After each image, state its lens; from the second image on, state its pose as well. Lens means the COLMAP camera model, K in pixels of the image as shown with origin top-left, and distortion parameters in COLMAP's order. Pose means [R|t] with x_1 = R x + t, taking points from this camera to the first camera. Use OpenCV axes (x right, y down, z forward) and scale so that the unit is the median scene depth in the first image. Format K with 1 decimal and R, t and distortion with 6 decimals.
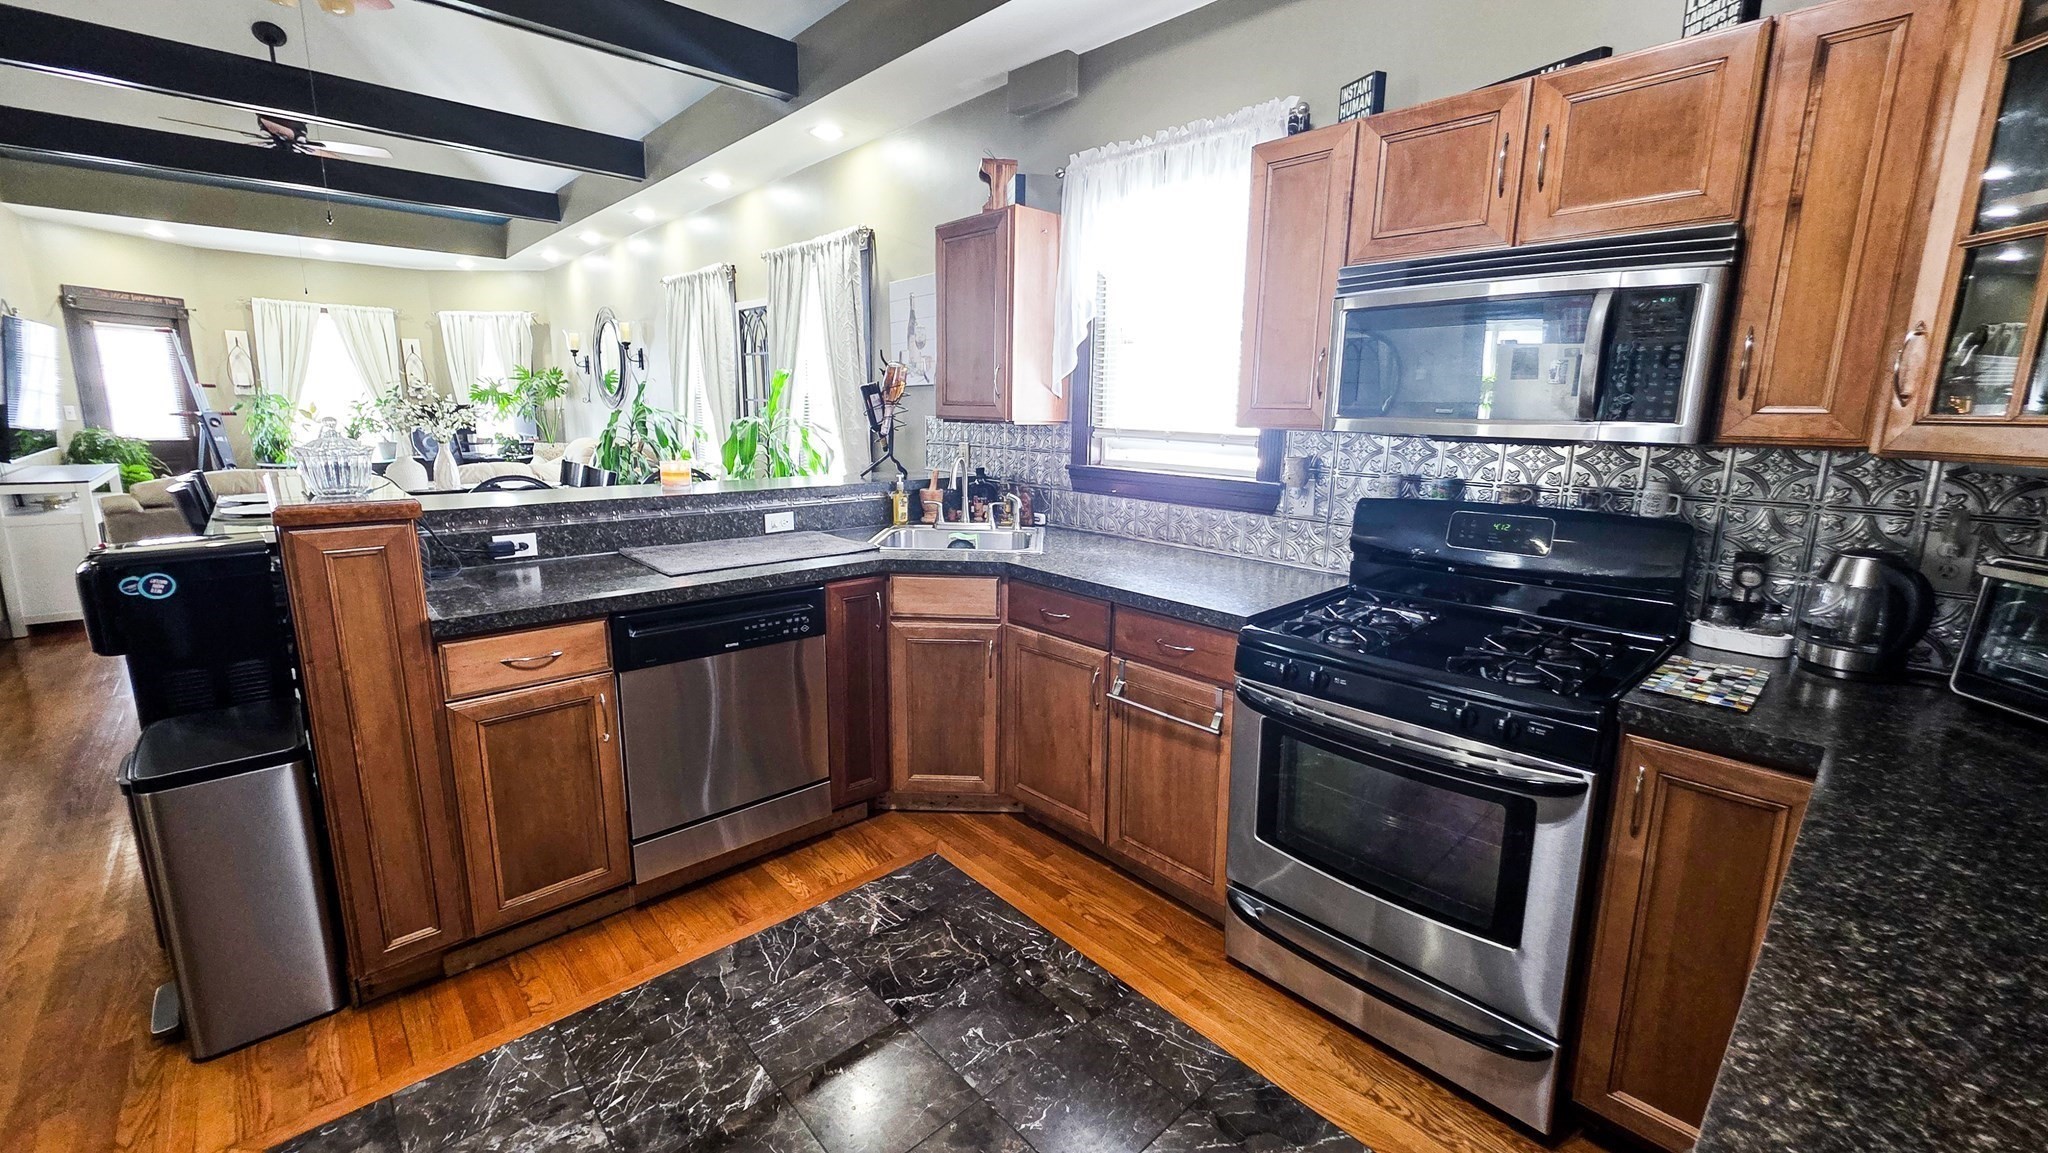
lens RADIAL K [[818.5, 0, 1032.2], [0, 818.5, 563.0], [0, 0, 1]] dist [0.000067, 0.000453]
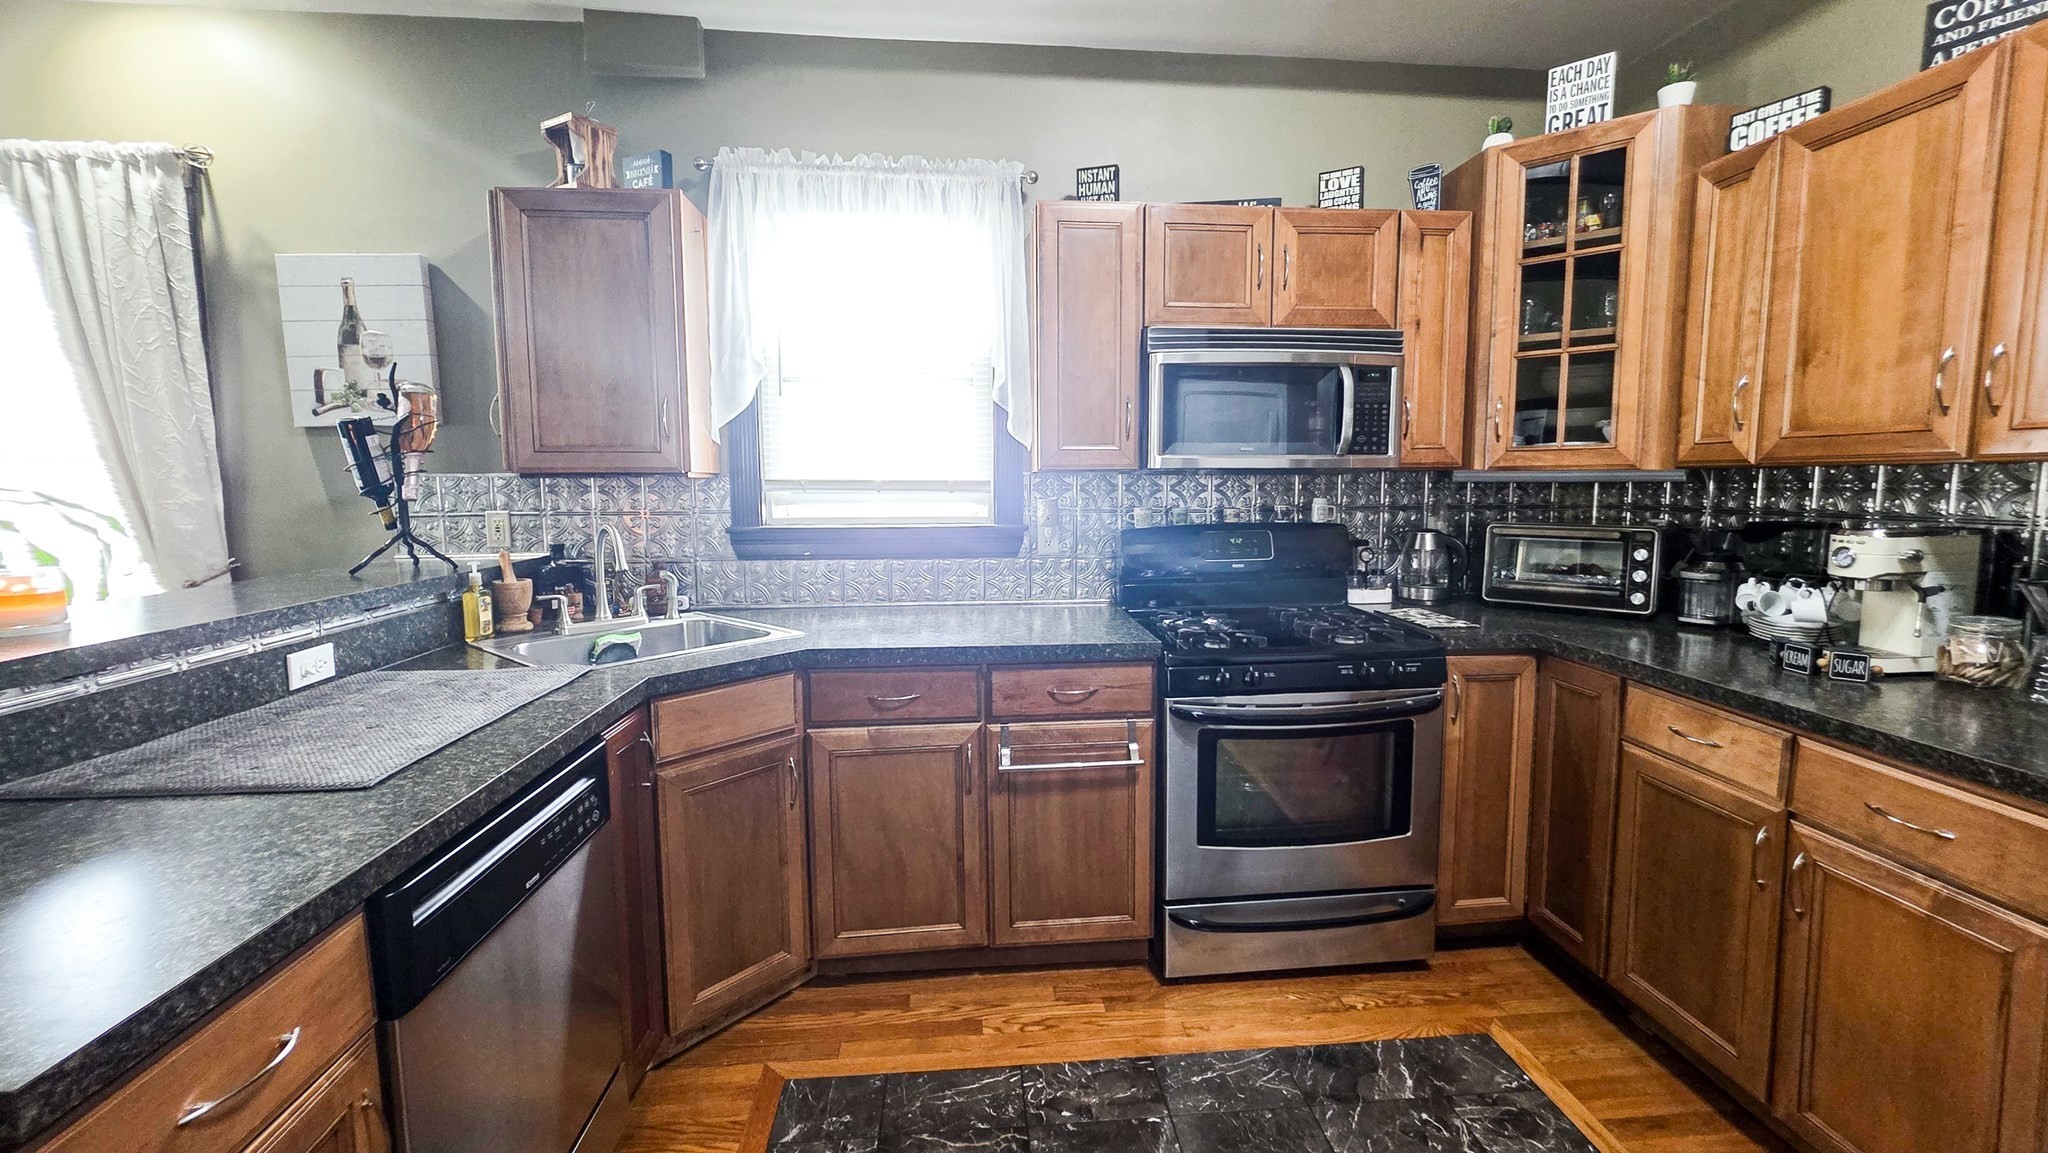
lens RADIAL K [[834.8, 0, 1029.8], [0, 834.8, 562.6], [0, 0, 1]] dist [0.000912, 0.000476]
pose [[0.609213, -0.095626, 0.787220, -0.530101], [0.162968, 0.986612, -0.006270, -0.043658], [-0.776081, 0.132111, 0.616640, 0.356457]]
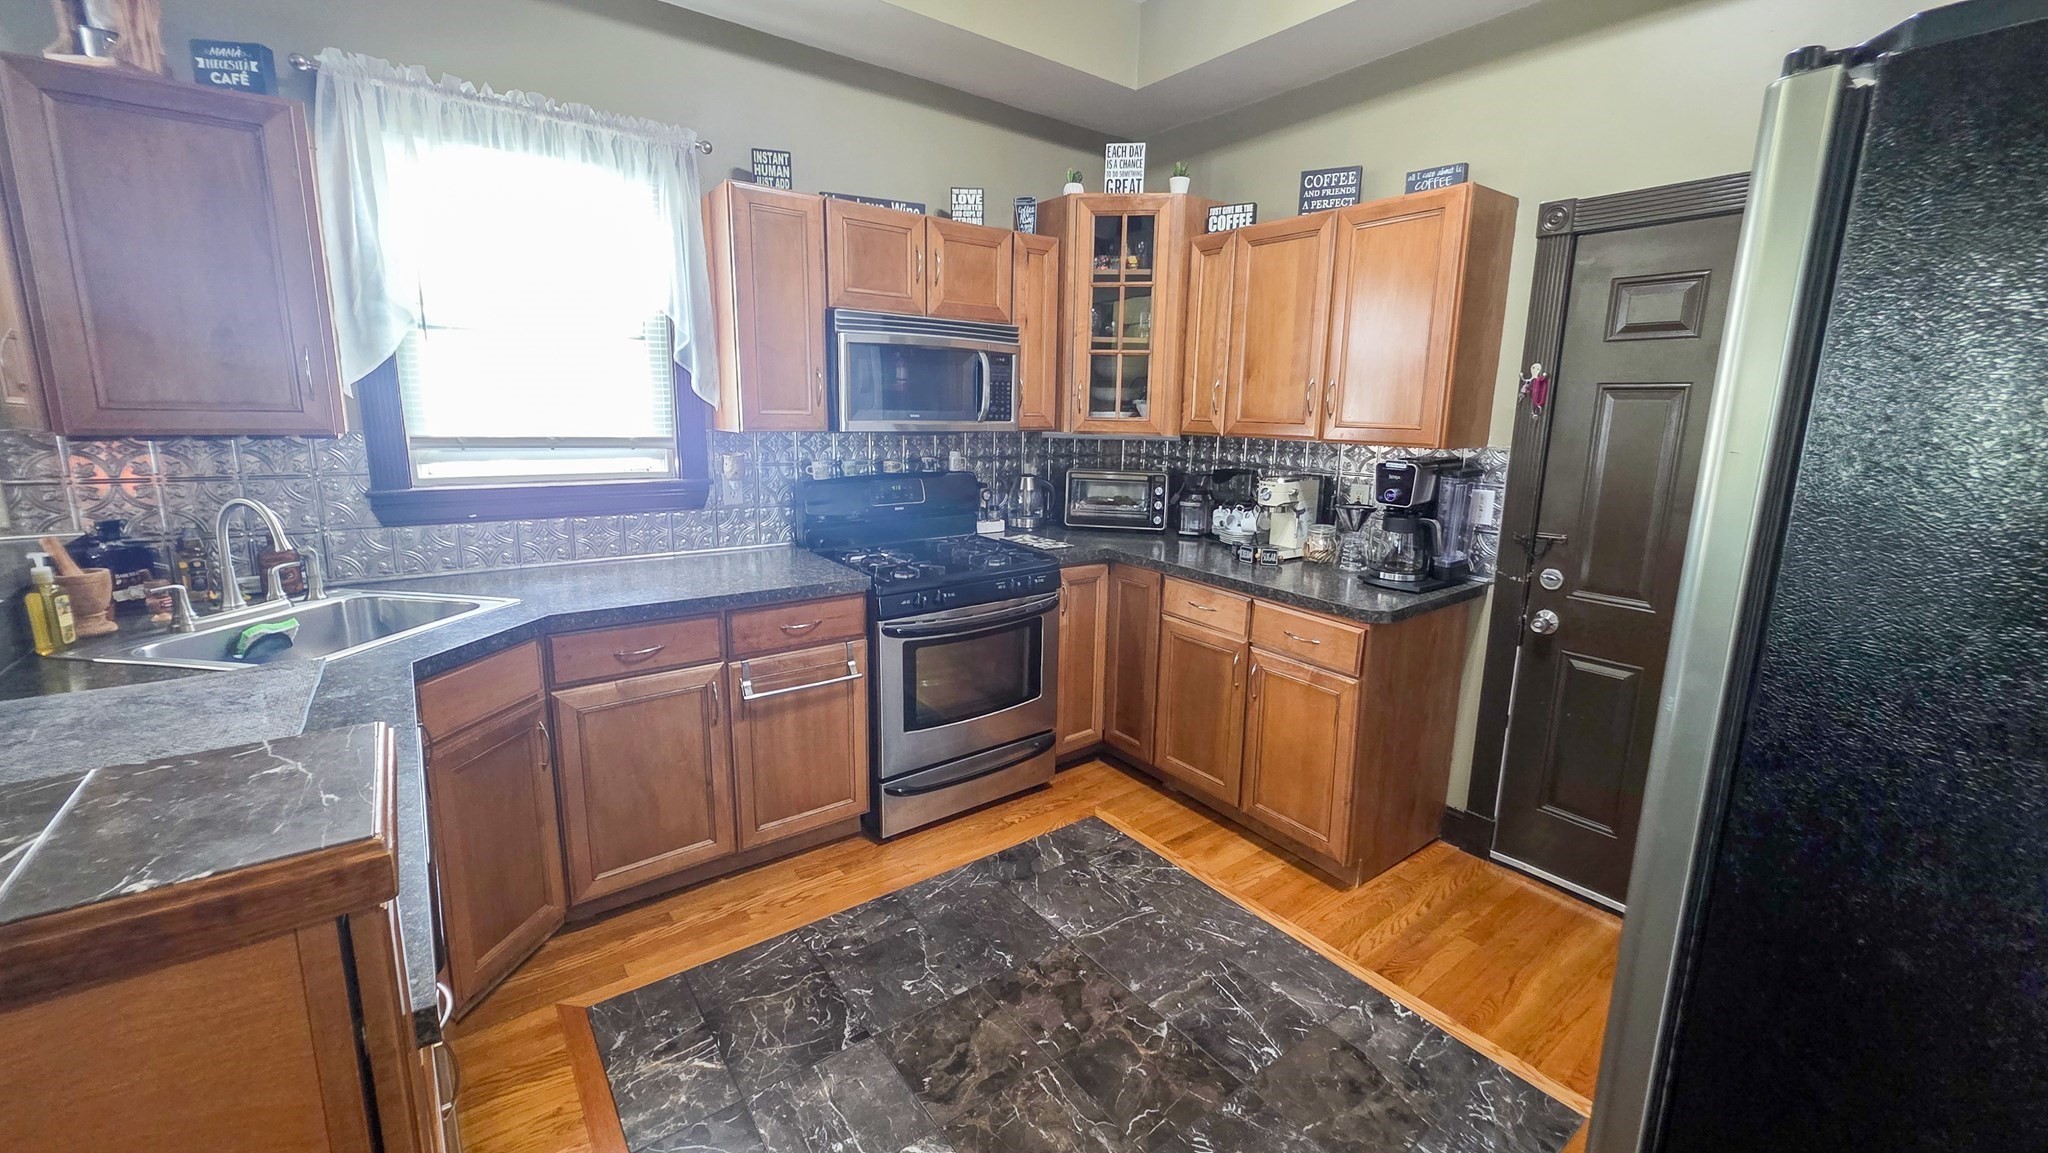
lens RADIAL K [[818.5, 0, 1032.2], [0, 818.5, 563.0], [0, 0, 1]] dist [0.000067, 0.000453]
pose [[0.092322, -0.201437, 0.975141, -0.765824], [0.169078, 0.968273, 0.184011, -0.118952], [-0.981269, 0.147886, 0.123451, 0.457672]]
